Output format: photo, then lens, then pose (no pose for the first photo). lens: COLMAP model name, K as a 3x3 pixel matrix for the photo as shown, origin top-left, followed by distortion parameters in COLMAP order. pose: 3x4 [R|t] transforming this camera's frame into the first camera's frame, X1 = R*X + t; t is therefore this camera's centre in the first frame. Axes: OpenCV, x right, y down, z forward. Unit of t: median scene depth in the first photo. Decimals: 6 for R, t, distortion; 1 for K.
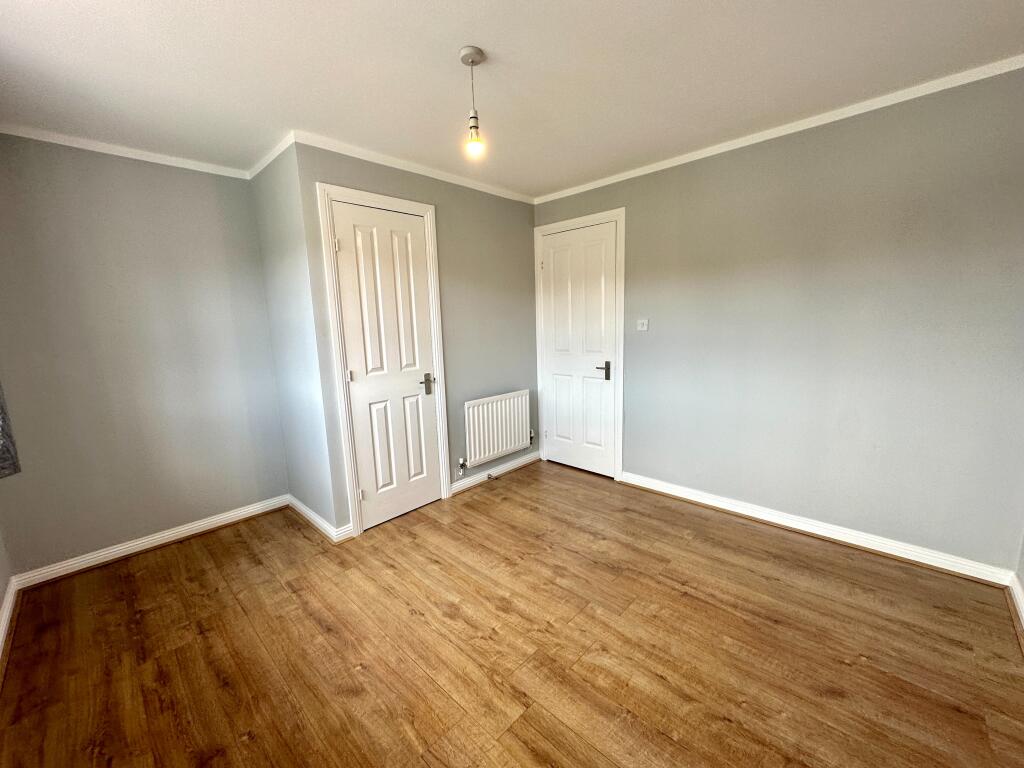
lens RADIAL K [[413.9, 0, 512.0], [0, 413.9, 384.0], [0, 0, 1]] dist [-0.000080, 0.000012]
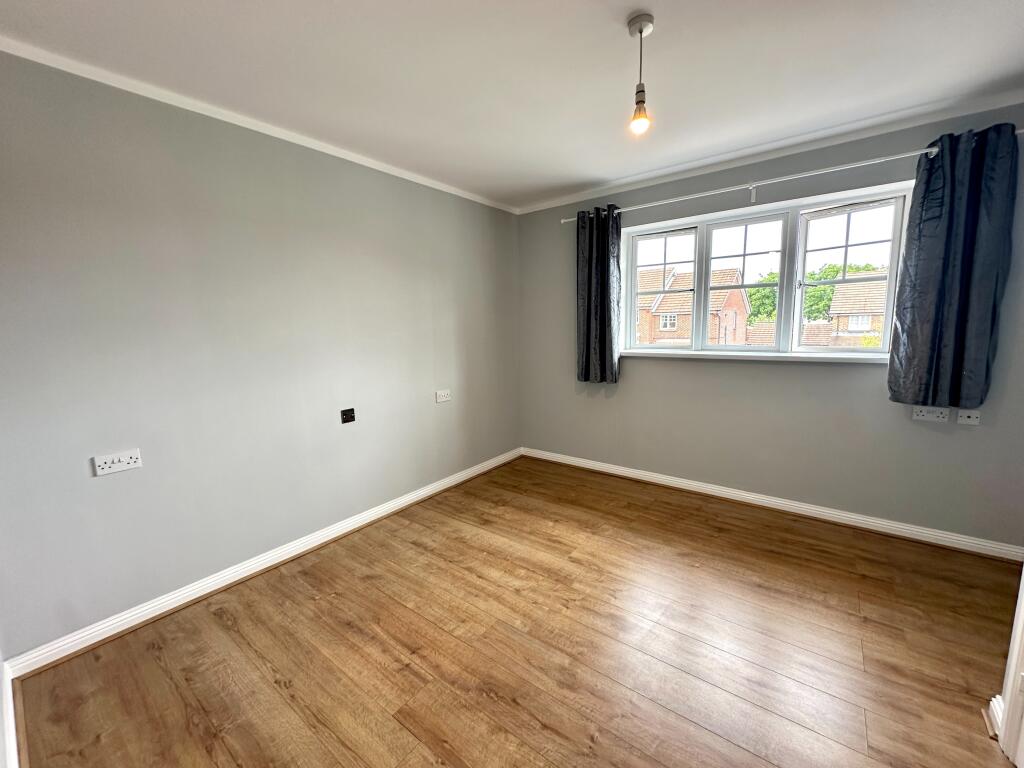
lens RADIAL K [[413.9, 0, 512.0], [0, 413.9, 384.0], [0, 0, 1]] dist [-0.000080, 0.000012]
pose [[-0.992969, 0.068831, -0.096303, 0.304030], [0.036929, 0.953088, 0.300431, -0.296392], [0.112464, 0.294763, -0.948929, 1.905954]]
